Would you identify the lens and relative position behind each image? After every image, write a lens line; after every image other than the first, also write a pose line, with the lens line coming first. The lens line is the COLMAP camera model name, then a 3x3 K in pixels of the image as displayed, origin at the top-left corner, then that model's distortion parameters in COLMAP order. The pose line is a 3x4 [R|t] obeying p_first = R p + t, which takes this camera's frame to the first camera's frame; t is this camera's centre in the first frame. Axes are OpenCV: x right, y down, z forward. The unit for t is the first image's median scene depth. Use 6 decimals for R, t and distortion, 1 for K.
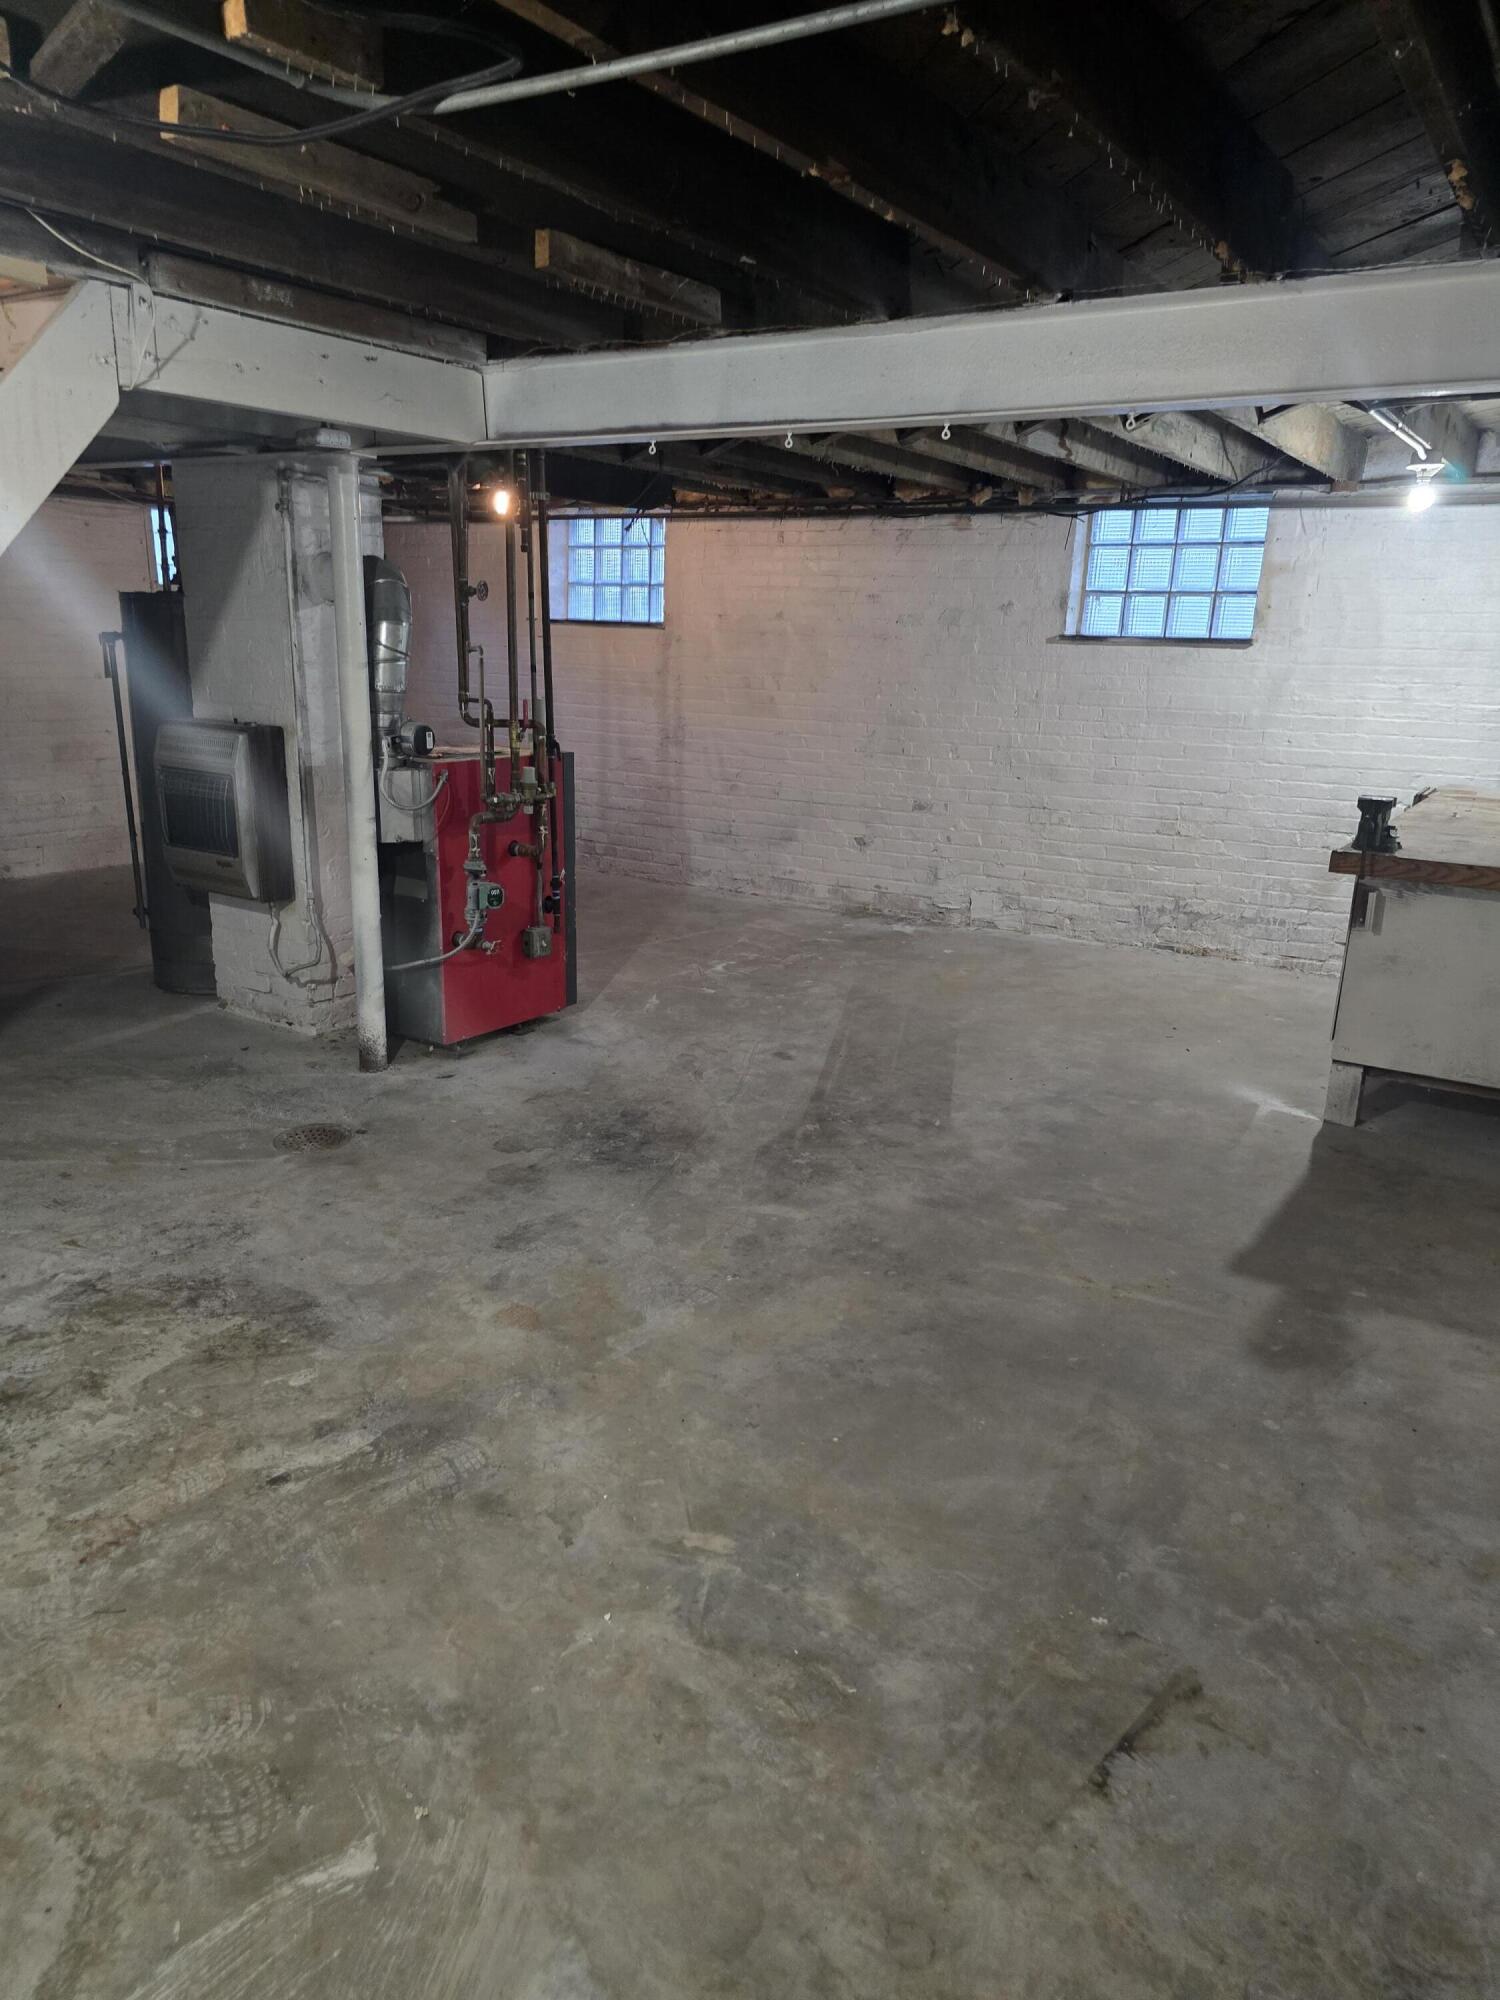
lens RADIAL K [[1349.5, 0, 746.0], [0, 1349.5, 1008.6], [0, 0, 1]] dist [0.065799, -0.058218]
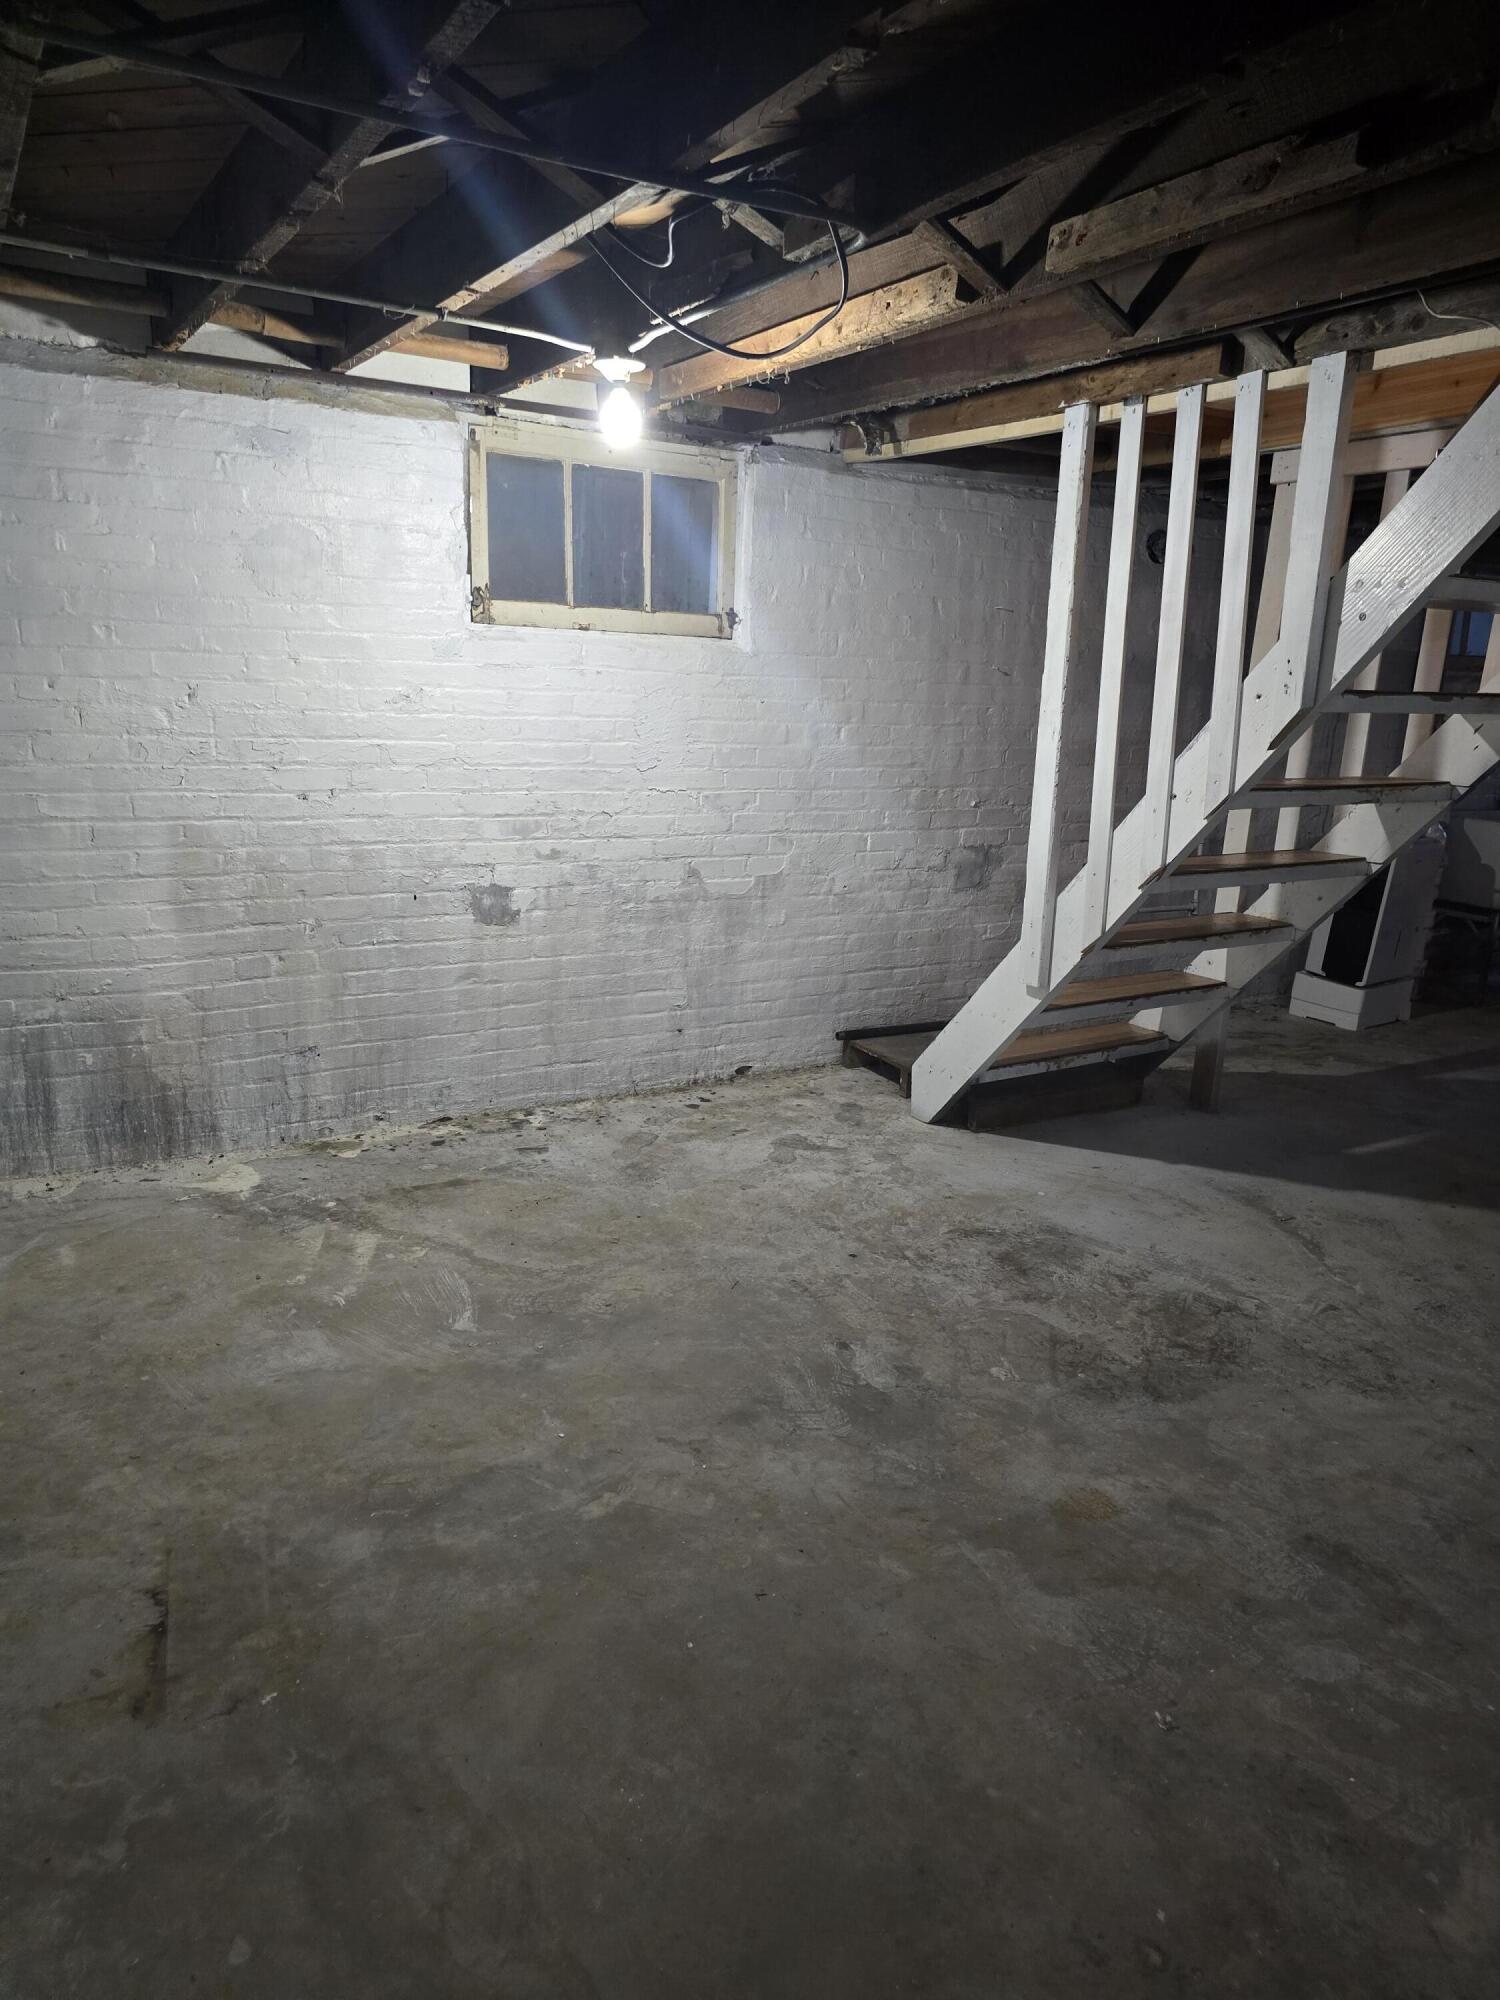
lens RADIAL K [[1349.5, 0, 746.0], [0, 1349.5, 1008.6], [0, 0, 1]] dist [0.065799, -0.058218]
pose [[-0.441988, 0.169465, -0.880868, 0.787616], [-0.285538, 0.904334, 0.317252, -0.323315], [0.850361, 0.391743, -0.351316, 1.316953]]
